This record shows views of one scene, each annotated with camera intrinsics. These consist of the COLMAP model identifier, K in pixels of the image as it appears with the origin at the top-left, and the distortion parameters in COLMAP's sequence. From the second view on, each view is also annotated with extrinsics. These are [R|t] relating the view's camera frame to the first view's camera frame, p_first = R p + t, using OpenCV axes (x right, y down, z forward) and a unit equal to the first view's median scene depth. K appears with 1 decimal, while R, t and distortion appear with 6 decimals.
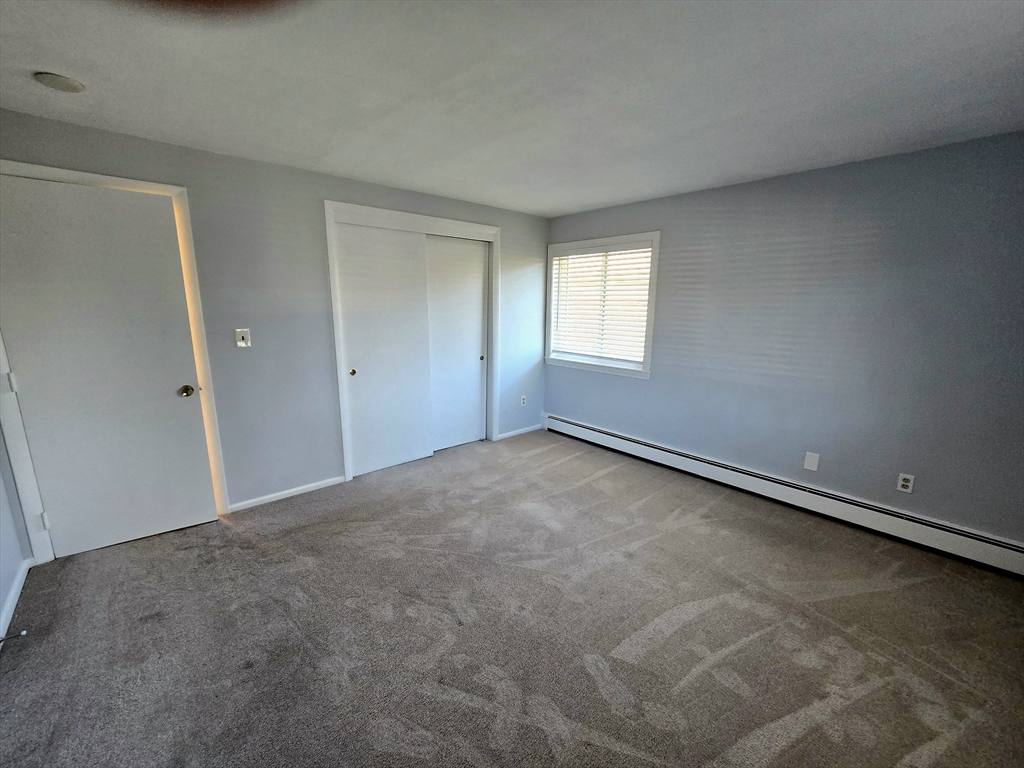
lens RADIAL K [[417.9, 0, 510.0], [0, 417.9, 387.6], [0, 0, 1]] dist [-0.005567, 0.000211]
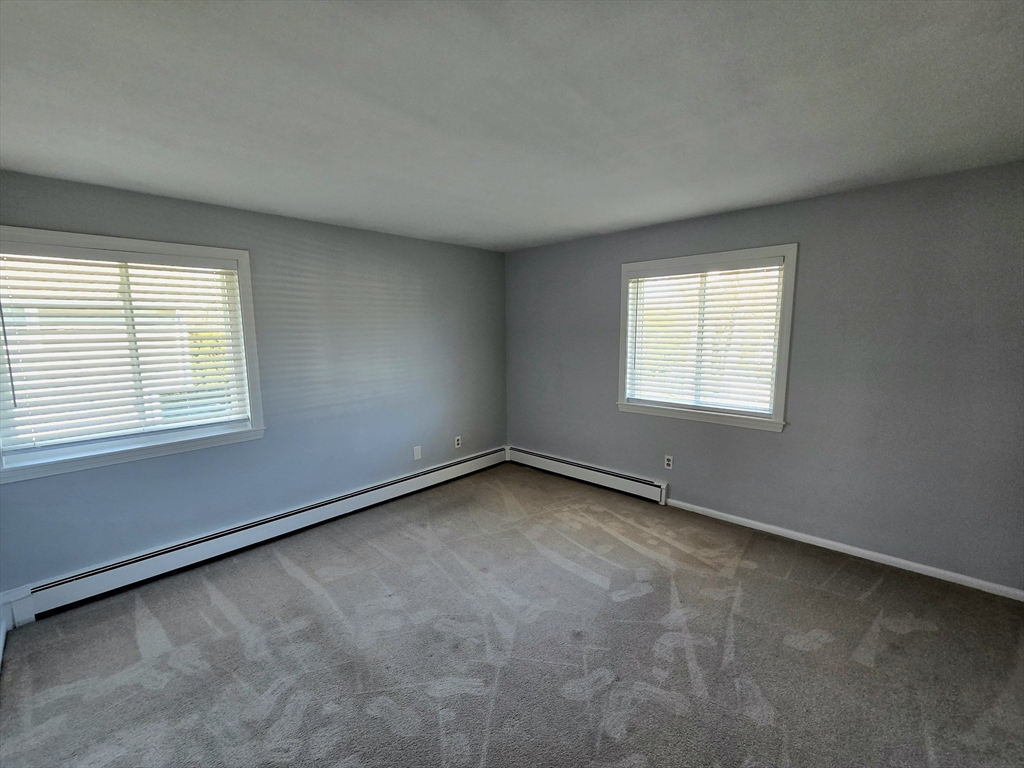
lens RADIAL K [[417.9, 0, 510.0], [0, 417.9, 387.6], [0, 0, 1]] dist [-0.005567, 0.000211]
pose [[-0.080343, -0.142532, 0.986524, -0.663494], [0.211252, 0.964805, 0.156598, -0.193158], [-0.974124, 0.220987, -0.047405, 0.810923]]
